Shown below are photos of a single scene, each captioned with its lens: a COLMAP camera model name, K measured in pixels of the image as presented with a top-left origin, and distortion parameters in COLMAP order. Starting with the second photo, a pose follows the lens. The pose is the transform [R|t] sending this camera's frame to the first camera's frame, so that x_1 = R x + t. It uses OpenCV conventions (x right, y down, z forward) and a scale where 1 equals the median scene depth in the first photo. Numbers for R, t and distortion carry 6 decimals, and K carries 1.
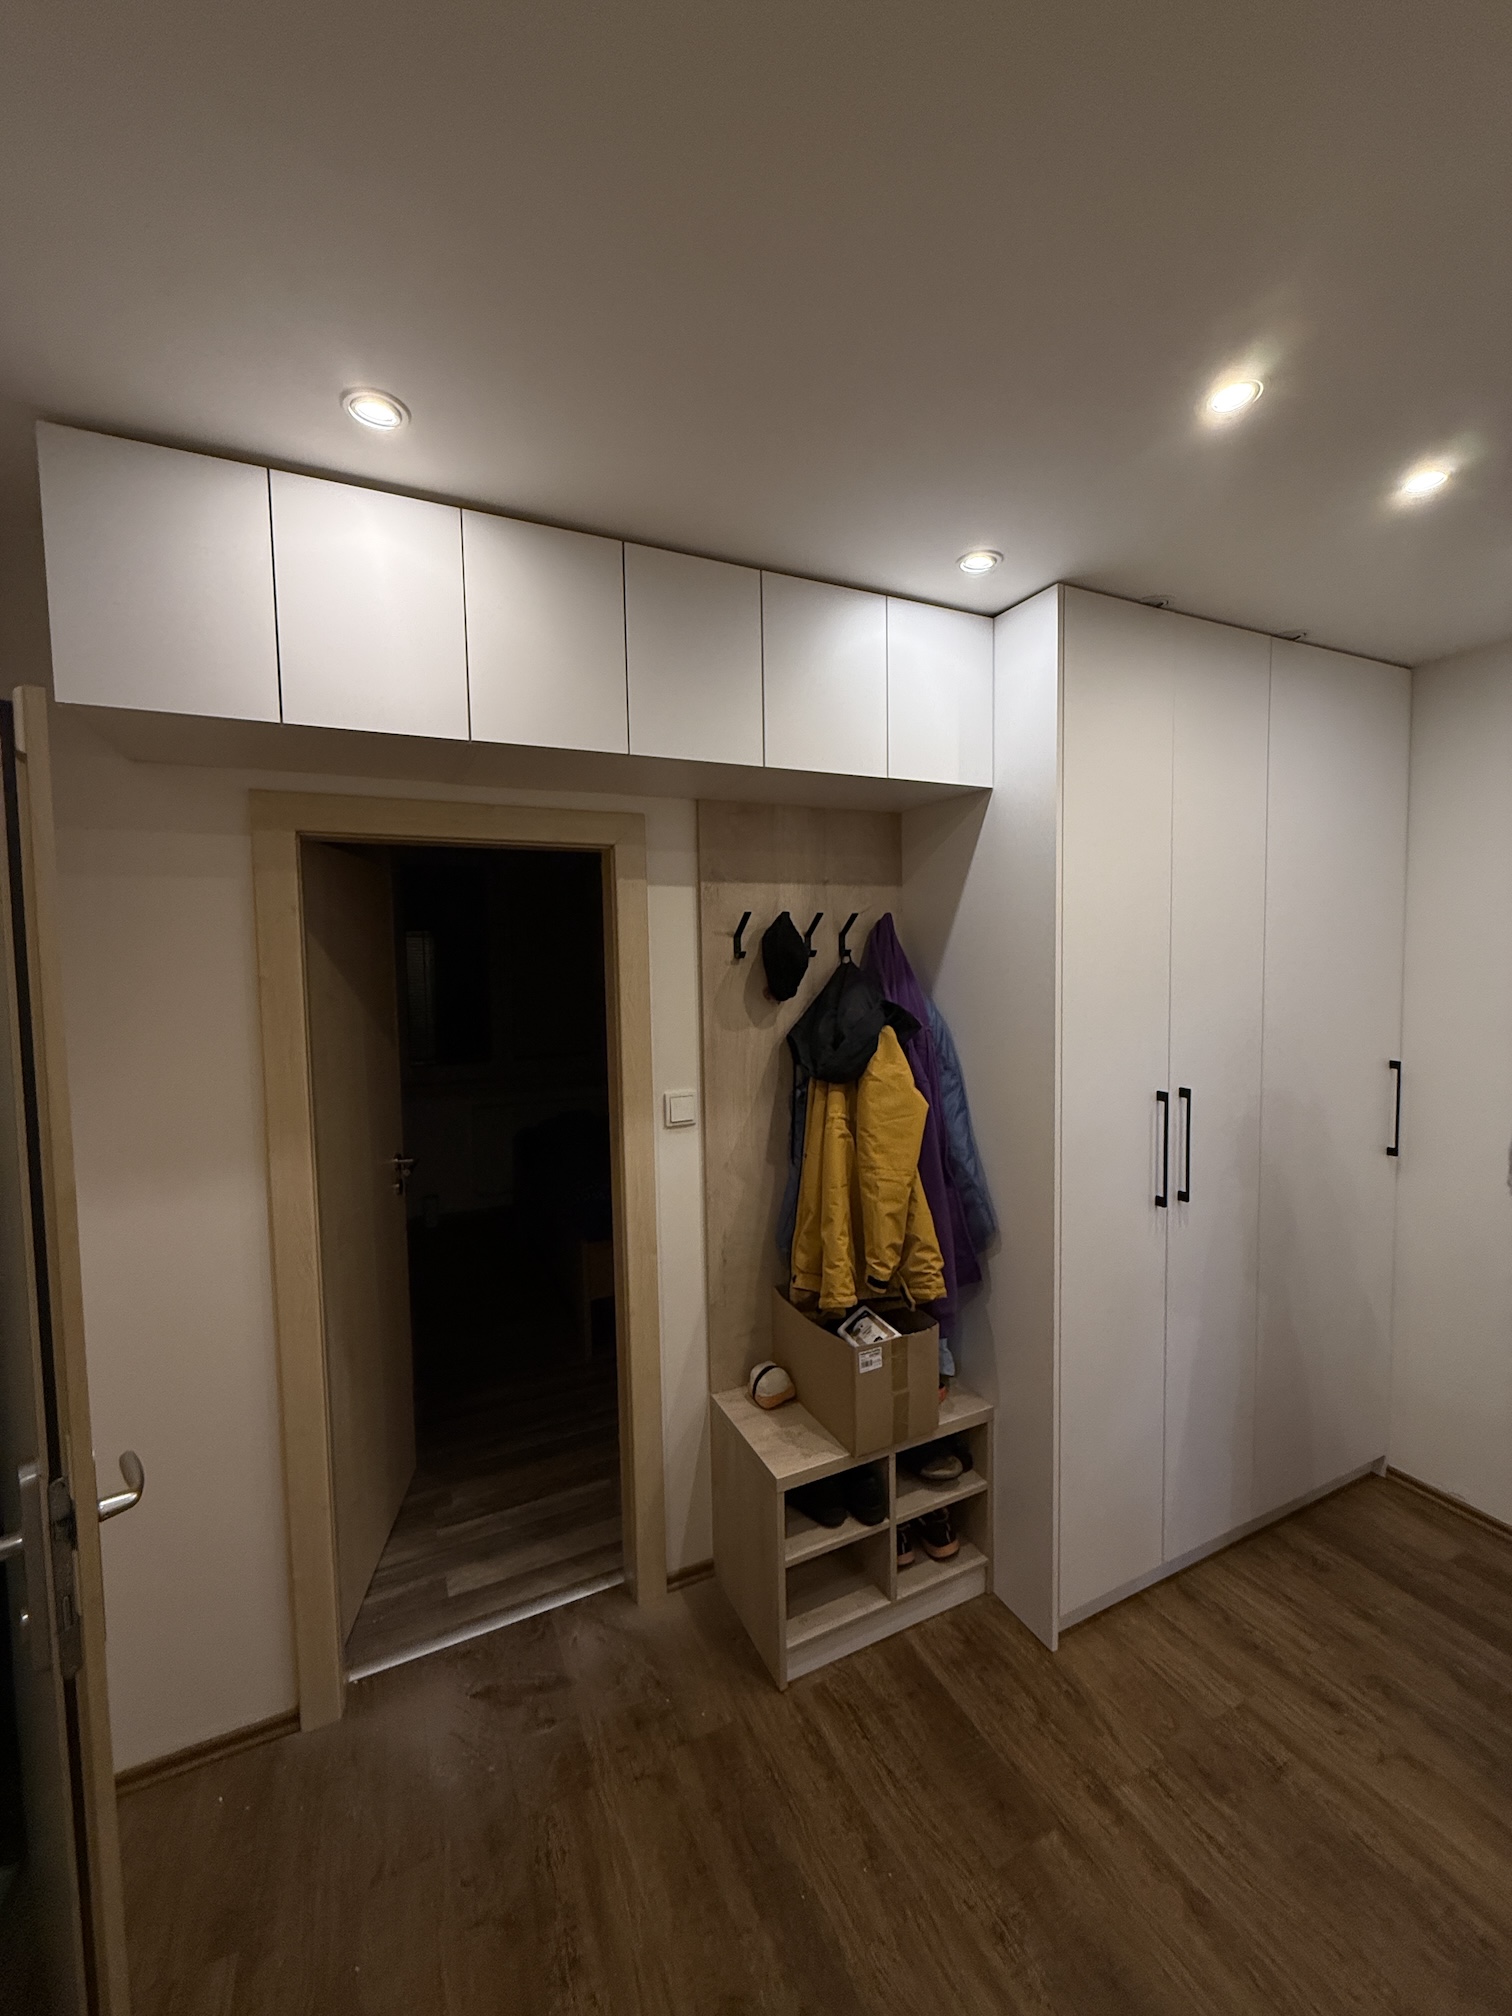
lens RADIAL K [[802.5, 0, 758.3], [0, 802.5, 1005.0], [0, 0, 1]] dist [-0.002361, 0.001092]
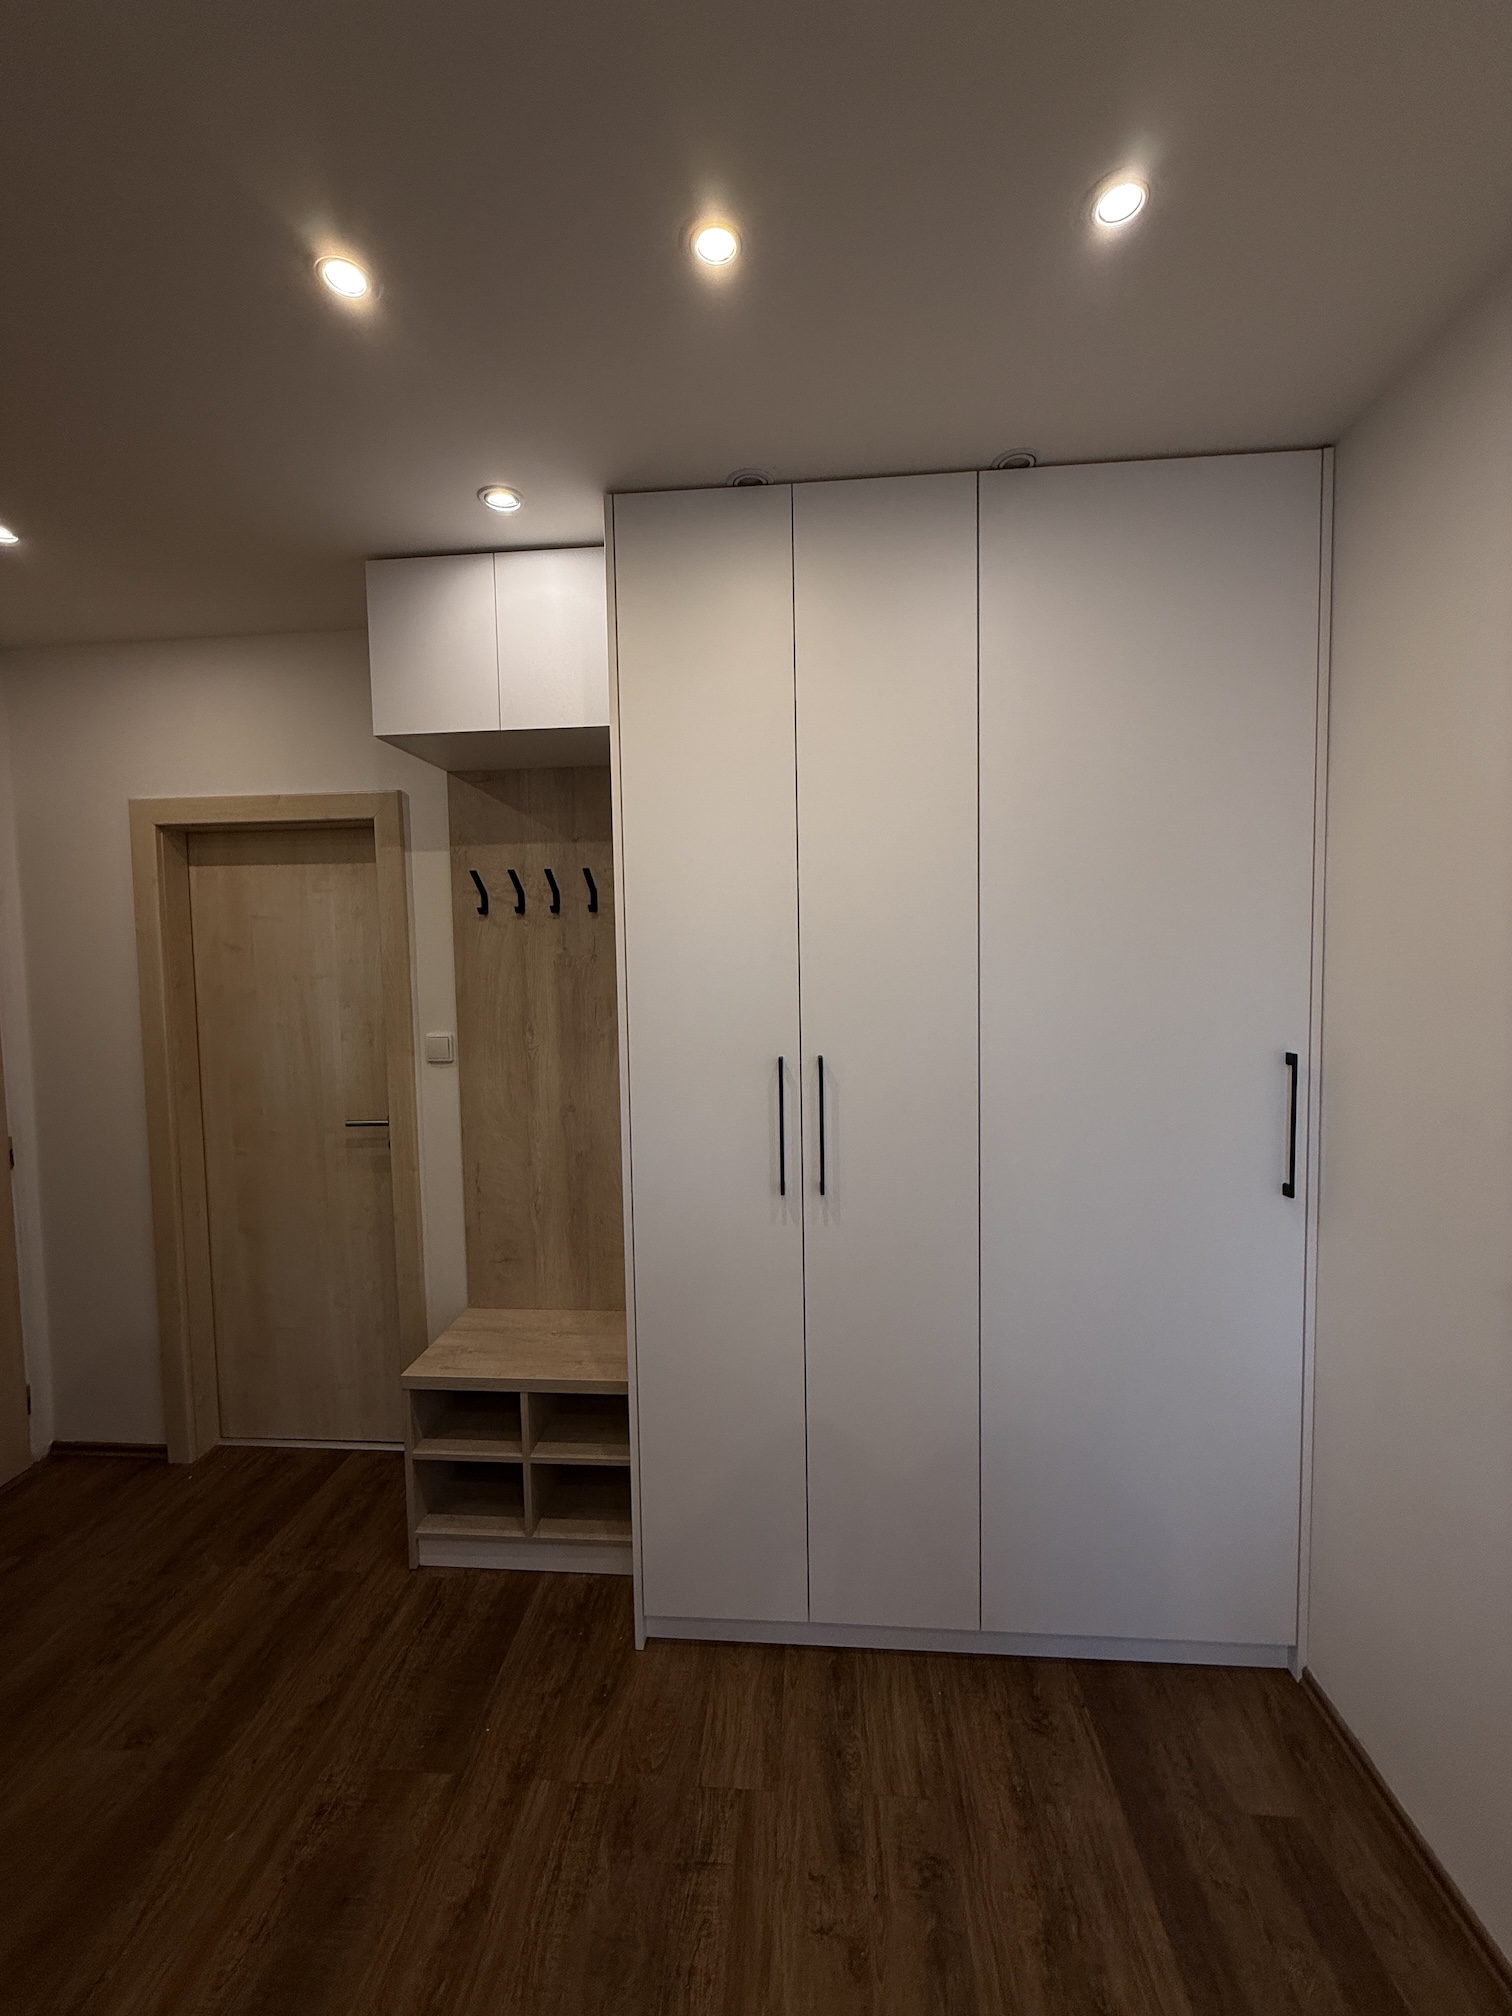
lens RADIAL K [[802.5, 0, 756.6], [0, 802.5, 1005.0], [0, 0, 1]] dist [-0.002361, 0.001092]
pose [[0.865512, 0.031575, -0.499892, 0.924151], [-0.031334, 0.999470, 0.008878, 0.048338], [0.499907, 0.007980, 0.866042, 0.258834]]
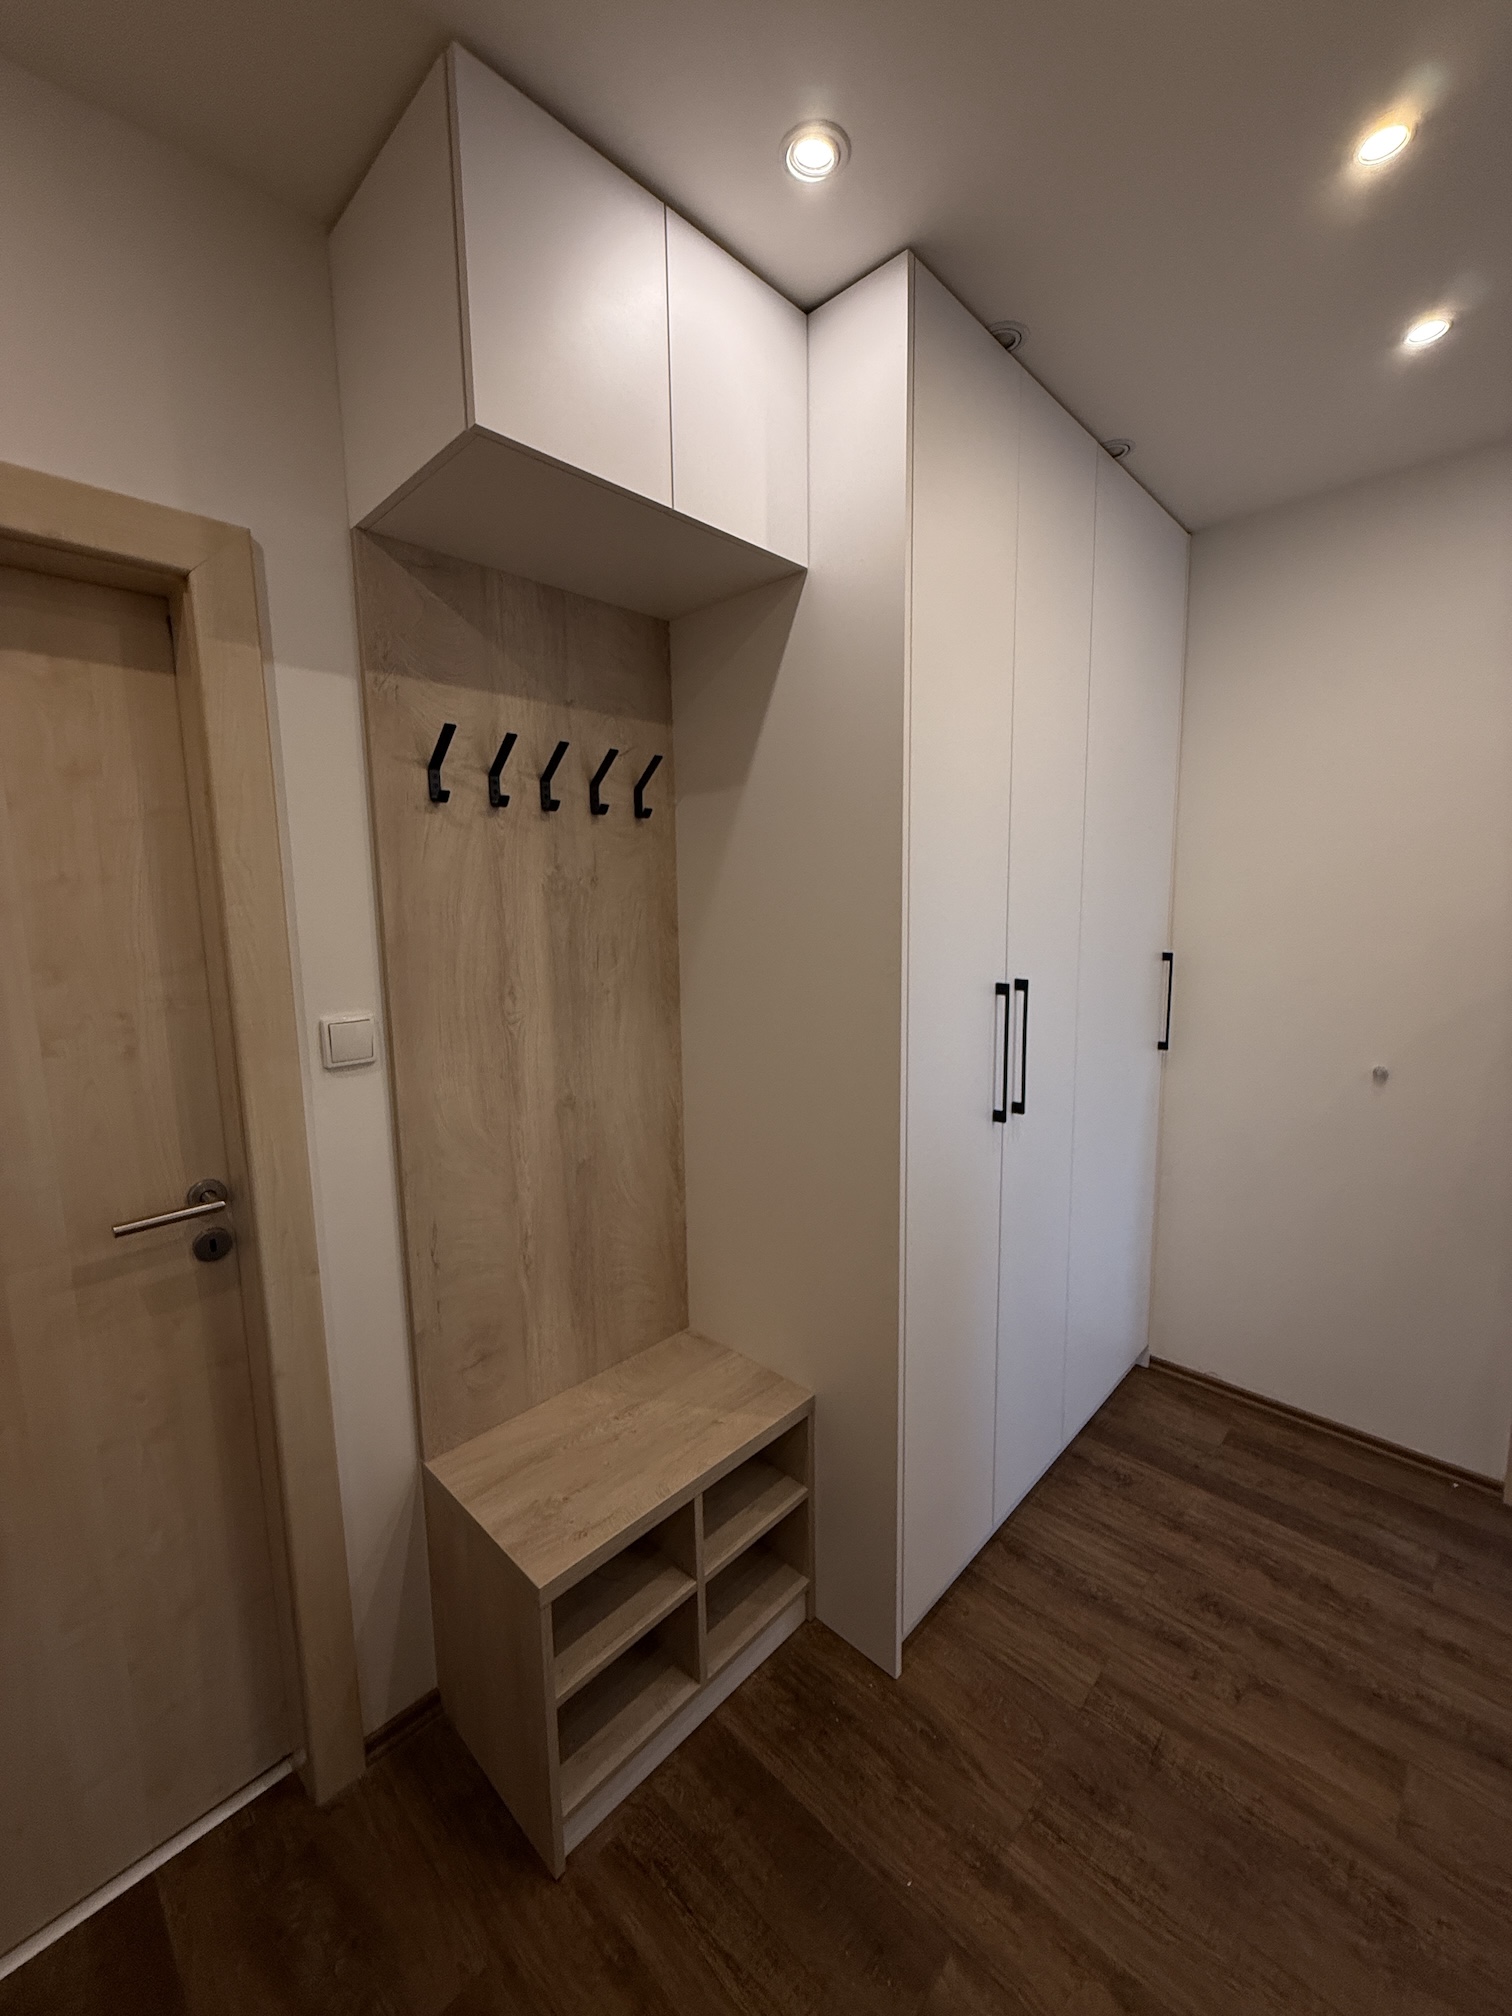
lens RADIAL K [[802.5, 0, 759.0], [0, 802.5, 1003.2], [0, 0, 1]] dist [-0.002361, 0.001092]
pose [[0.935927, -0.041656, 0.349721, -0.016503], [0.020497, 0.997740, 0.063989, 0.072147], [-0.351597, -0.052721, 0.934666, 0.327487]]
